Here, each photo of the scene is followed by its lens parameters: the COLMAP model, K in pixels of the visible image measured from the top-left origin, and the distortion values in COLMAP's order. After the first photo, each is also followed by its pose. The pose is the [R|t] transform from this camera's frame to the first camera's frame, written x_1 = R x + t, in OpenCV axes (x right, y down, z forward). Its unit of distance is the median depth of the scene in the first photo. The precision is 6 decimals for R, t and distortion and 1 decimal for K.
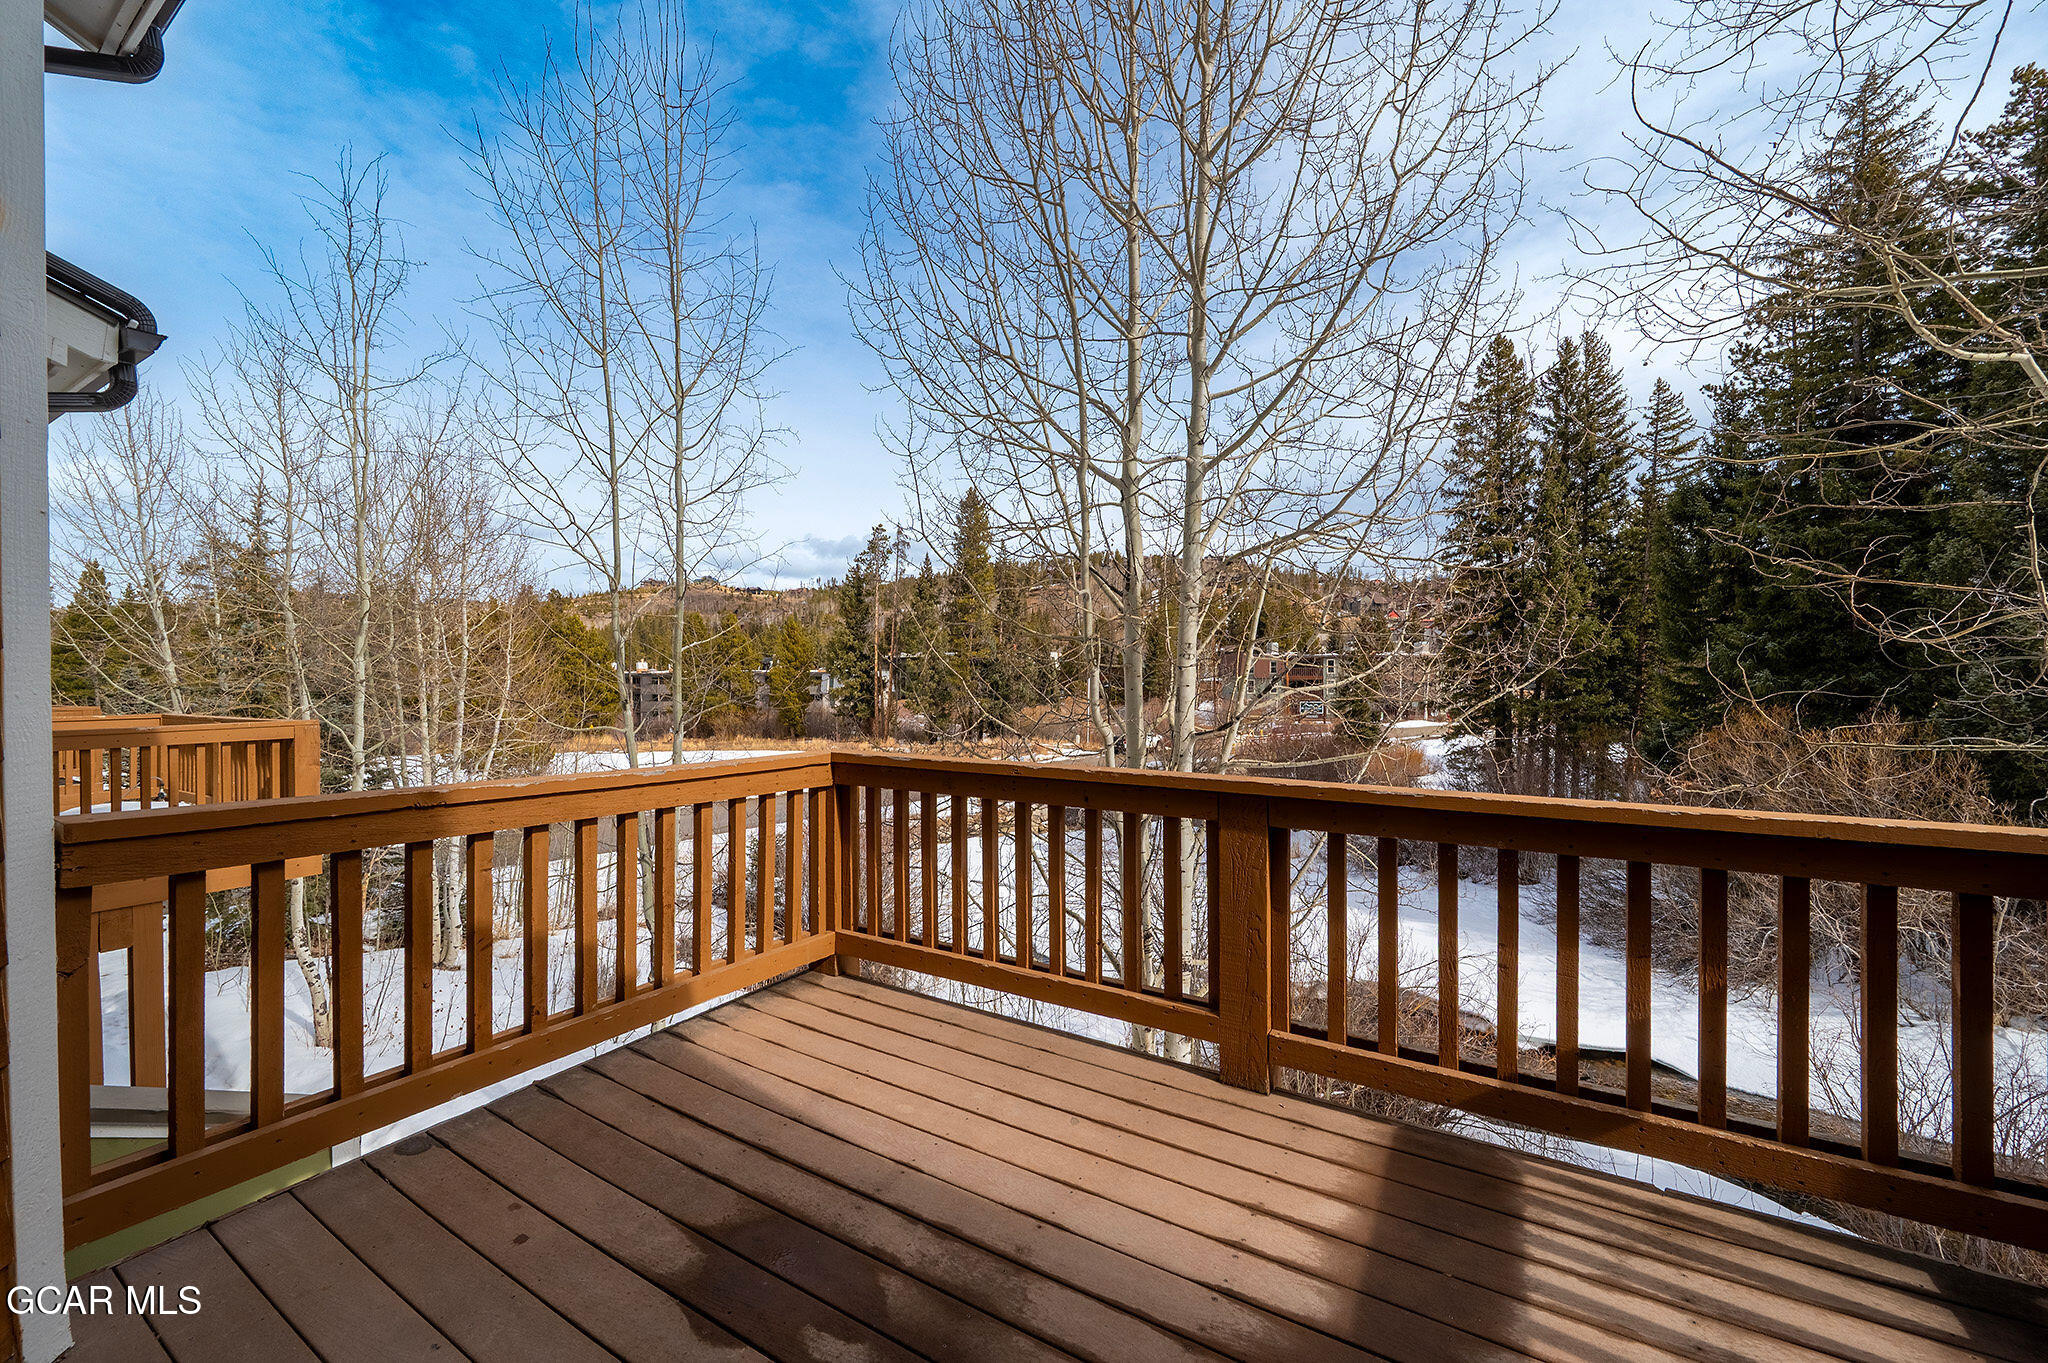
lens RADIAL K [[802.2, 0, 1035.6], [0, 802.2, 687.5], [0, 0, 1]] dist [-0.000582, 0.000740]
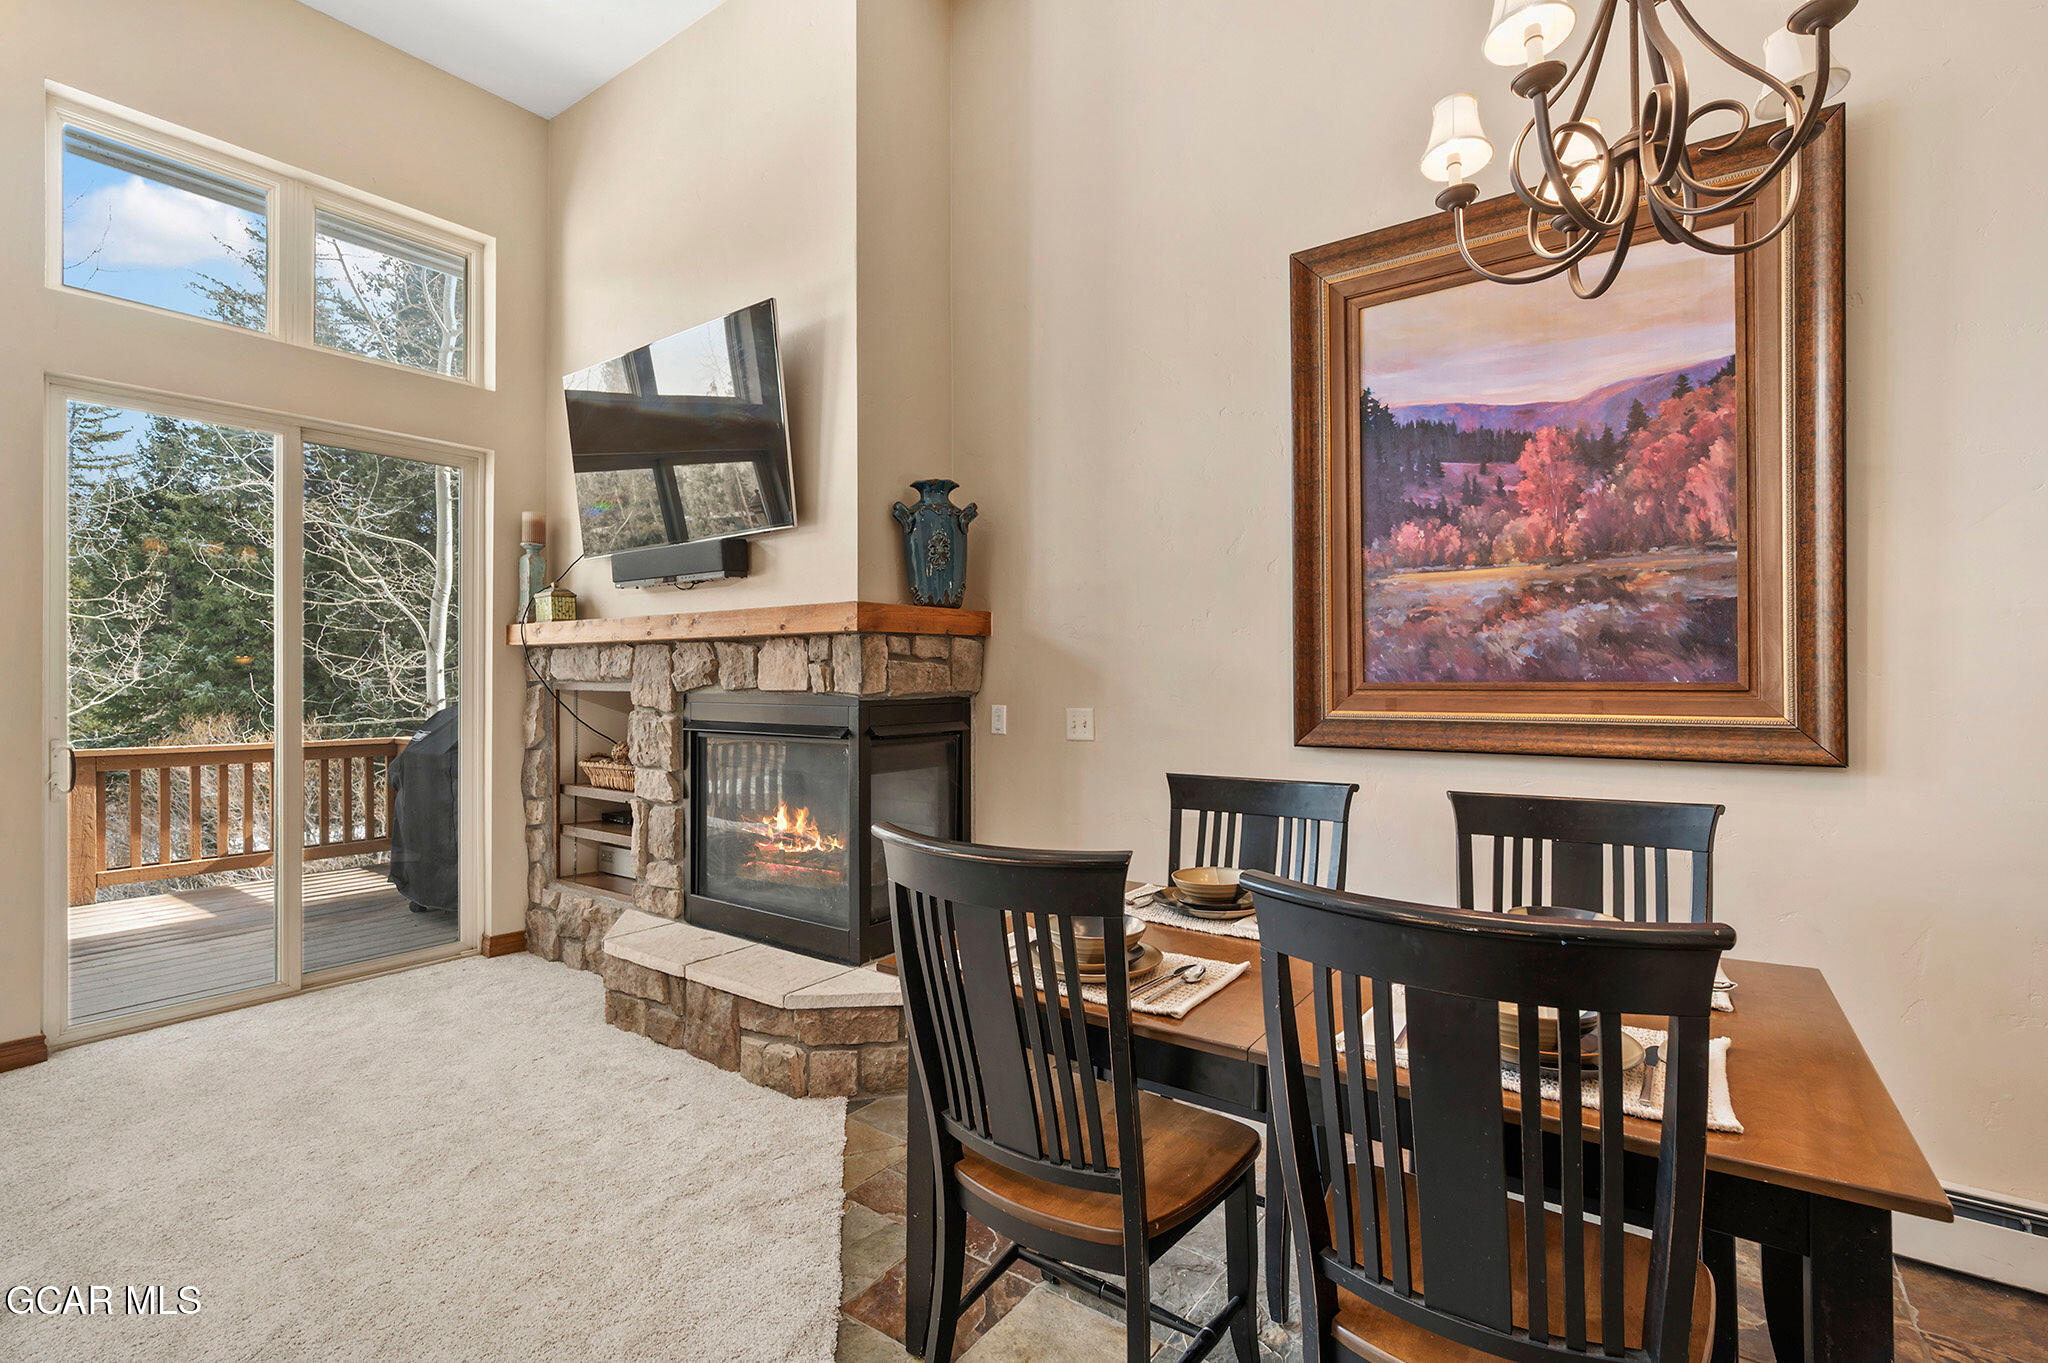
lens RADIAL K [[939.6, 0, 1032.7], [0, 939.6, 675.7], [0, 0, 1]] dist [-0.006794, 0.000344]
pose [[0.084056, 0.008901, 0.996421, -0.157267], [0.014189, 0.999848, -0.010129, -0.000940], [-0.996360, 0.014990, 0.083917, -0.131568]]
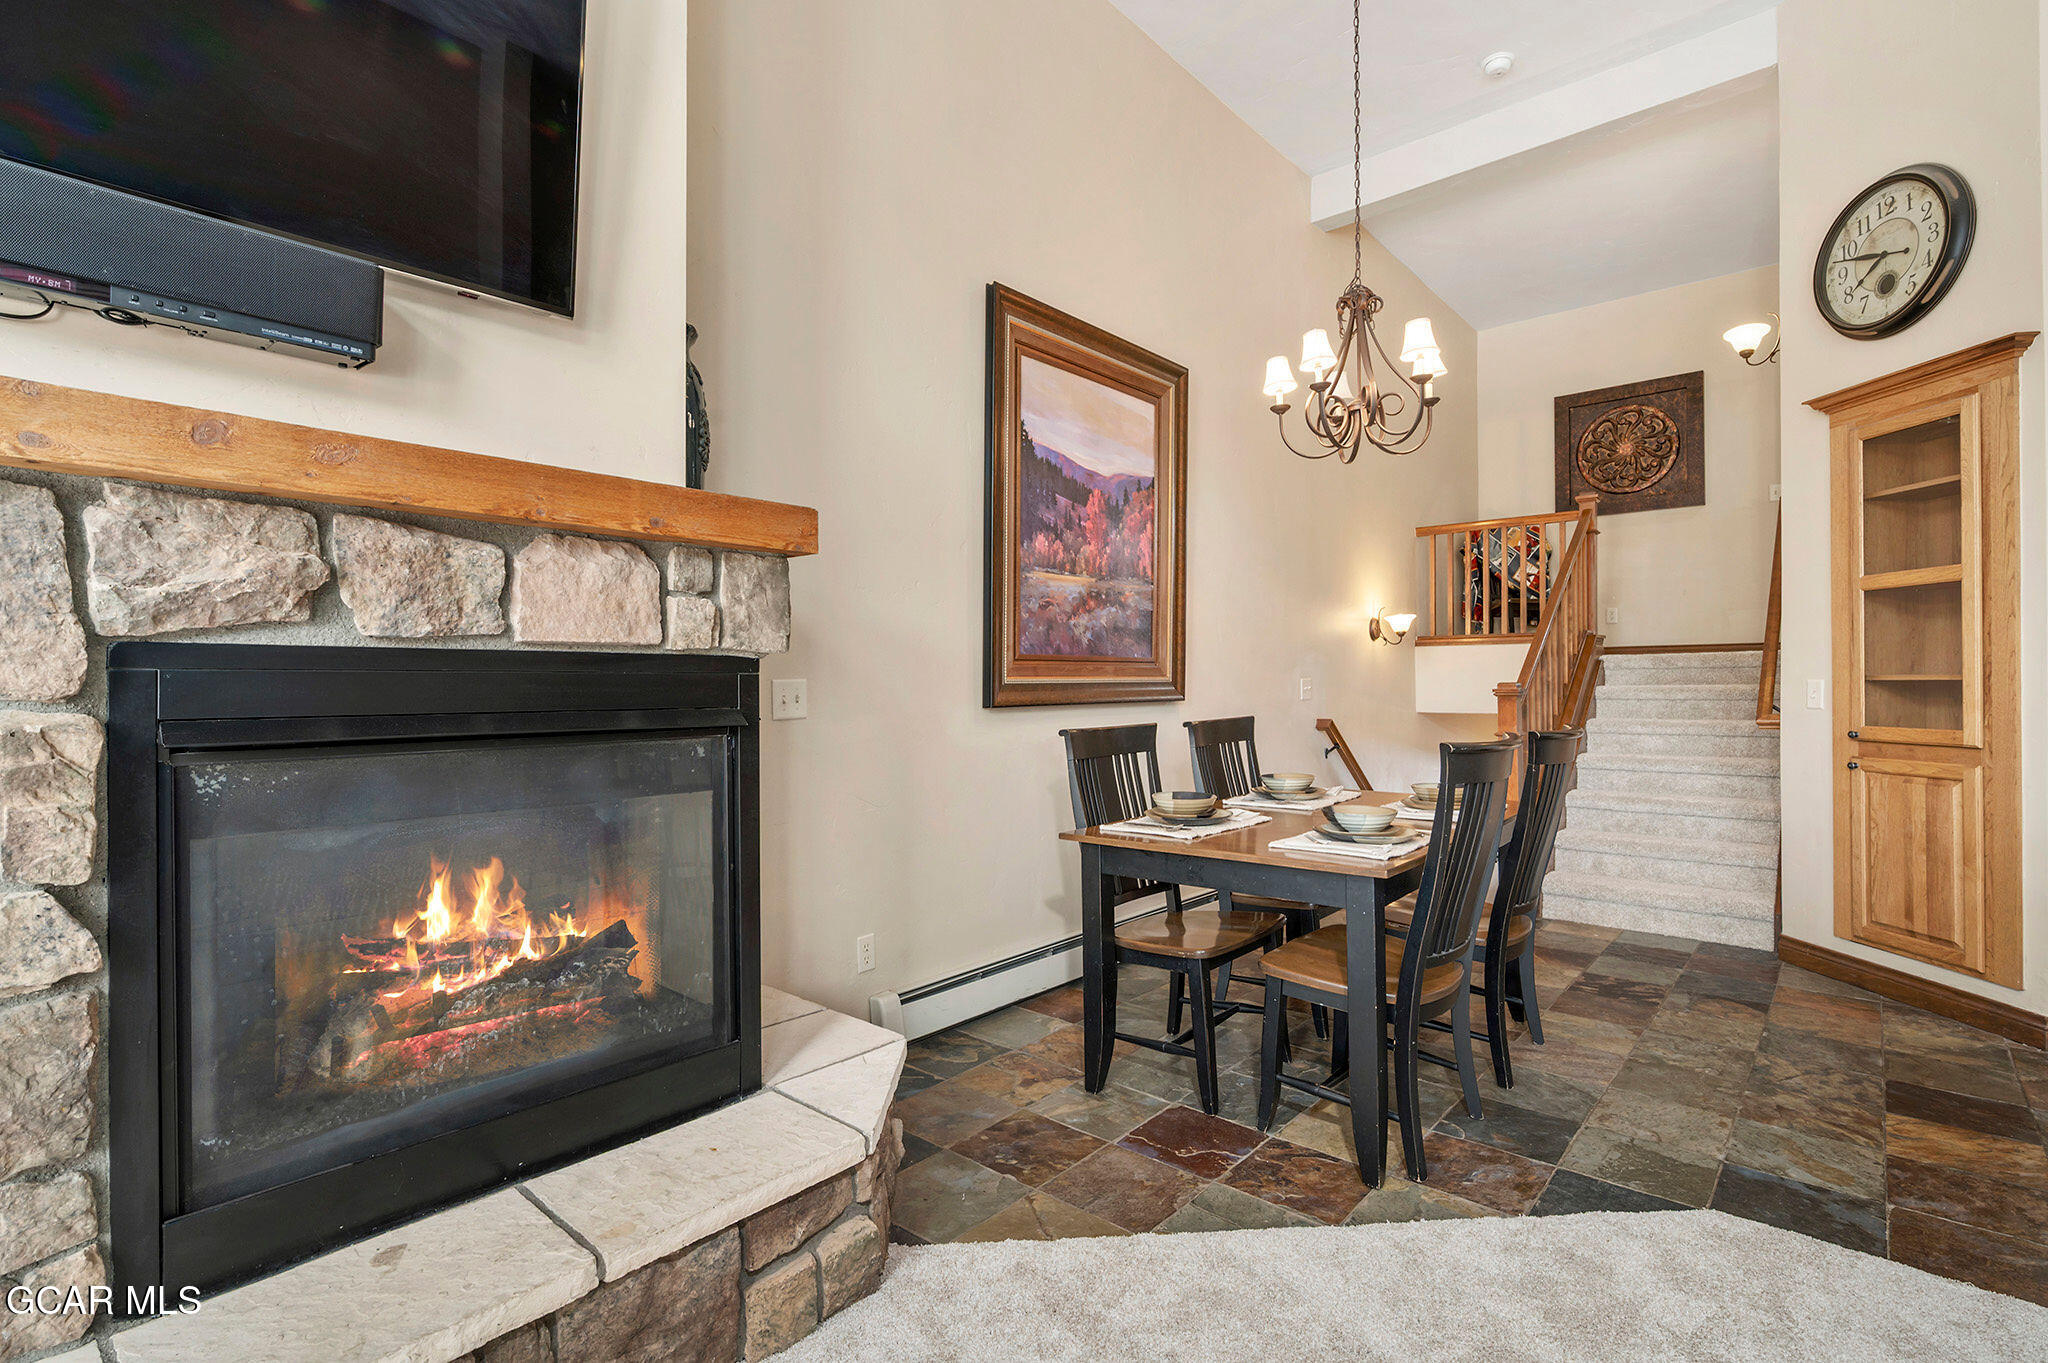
lens RADIAL K [[939.6, 0, 1021.8], [0, 939.6, 679.7], [0, 0, 1]] dist [-0.006794, 0.000344]
pose [[-0.982044, 0.005421, 0.188575, -0.077106], [0.008116, 0.999876, 0.013524, 0.001122], [-0.188478, 0.014812, -0.981966, -0.033207]]
